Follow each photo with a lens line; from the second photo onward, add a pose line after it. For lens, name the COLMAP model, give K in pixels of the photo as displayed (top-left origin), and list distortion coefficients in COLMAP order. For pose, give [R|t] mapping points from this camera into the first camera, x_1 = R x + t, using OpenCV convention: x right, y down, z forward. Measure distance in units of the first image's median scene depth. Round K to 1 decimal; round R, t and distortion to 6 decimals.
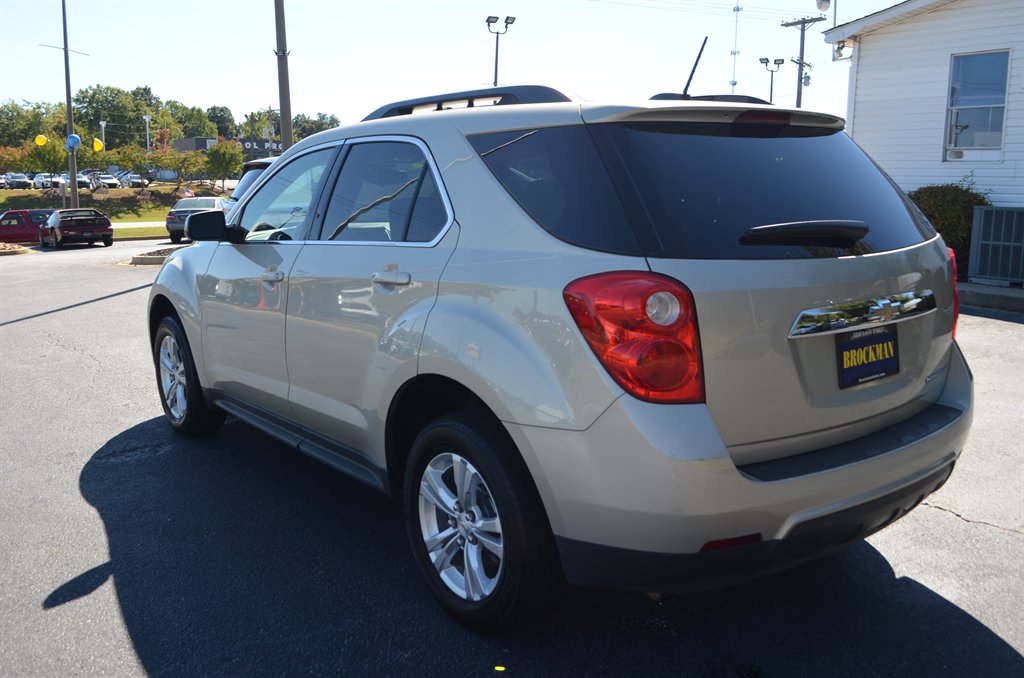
lens RADIAL K [[961.0, 0, 542.6], [0, 961.0, 341.3], [0, 0, 1]] dist [-0.056000, -0.003788]
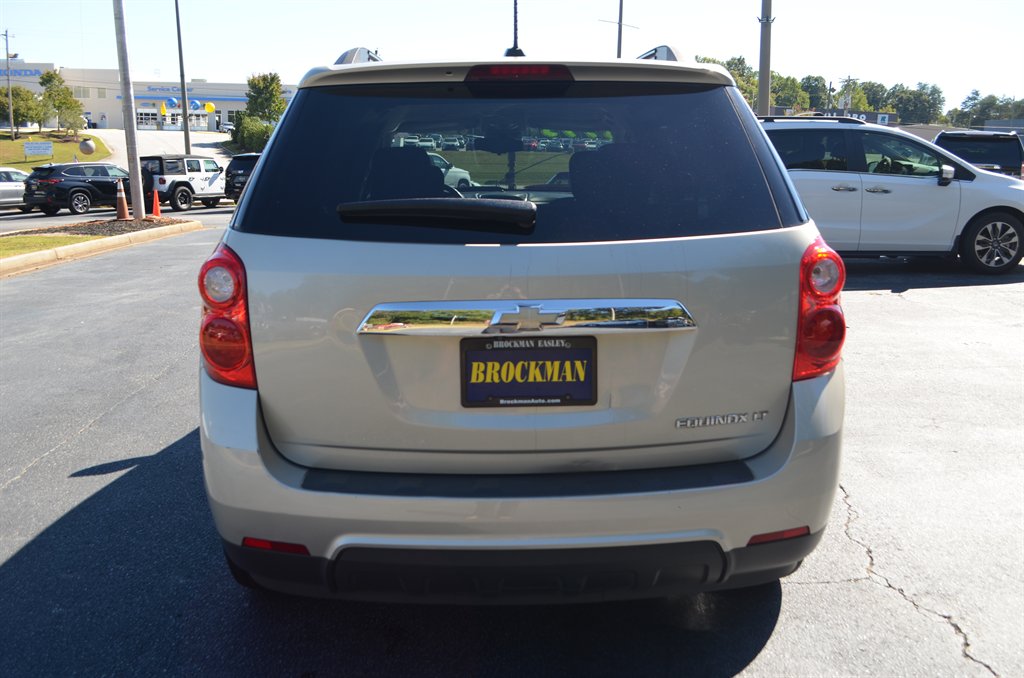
lens RADIAL K [[966.7, 0, 512.0], [0, 966.7, 339.0], [0, 0, 1]] dist [-0.069782, 0.006899]
pose [[0.808071, 0.132093, -0.574084, 0.762449], [-0.116668, 0.991118, 0.063830, -0.060567], [0.577417, 0.015398, 0.816304, 0.331815]]
